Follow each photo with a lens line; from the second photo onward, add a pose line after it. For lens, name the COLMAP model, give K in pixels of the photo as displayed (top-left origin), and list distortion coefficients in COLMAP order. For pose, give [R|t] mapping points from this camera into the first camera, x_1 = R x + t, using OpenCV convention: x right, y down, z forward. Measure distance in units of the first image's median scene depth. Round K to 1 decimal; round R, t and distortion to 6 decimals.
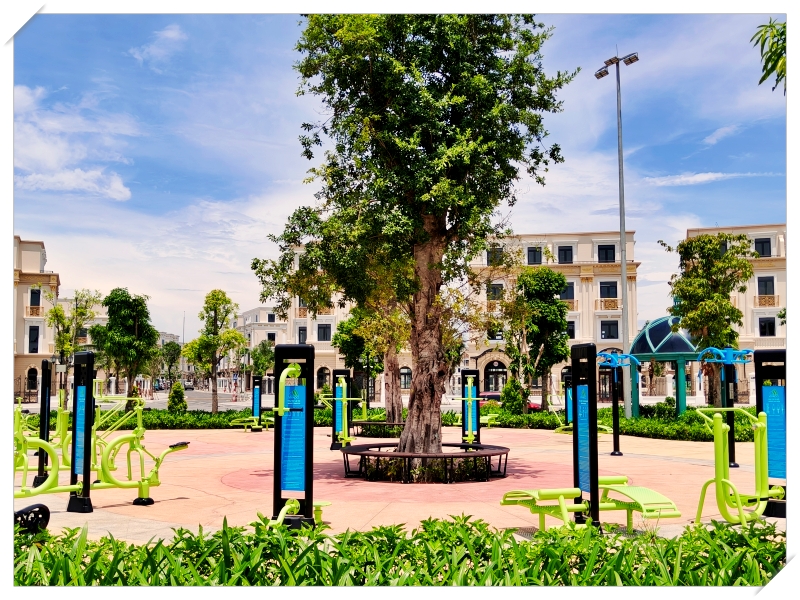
lens RADIAL K [[853.1, 0, 403.5], [0, 853.1, 296.7], [0, 0, 1]] dist [0.026129, 0.000000]
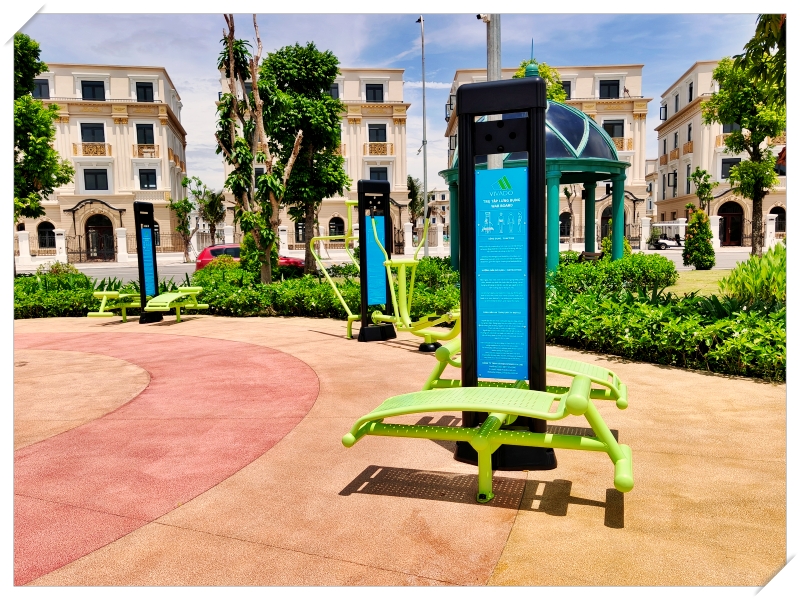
lens RADIAL K [[637.3, 0, 402.2], [0, 637.3, 308.8], [0, 0, 1]] dist [0.007657, -0.000854]
pose [[0.954429, -0.053356, 0.293628, 0.097813], [-0.007545, 0.979260, 0.202469, 0.070893], [-0.298341, -0.195457, 0.934232, 0.575443]]
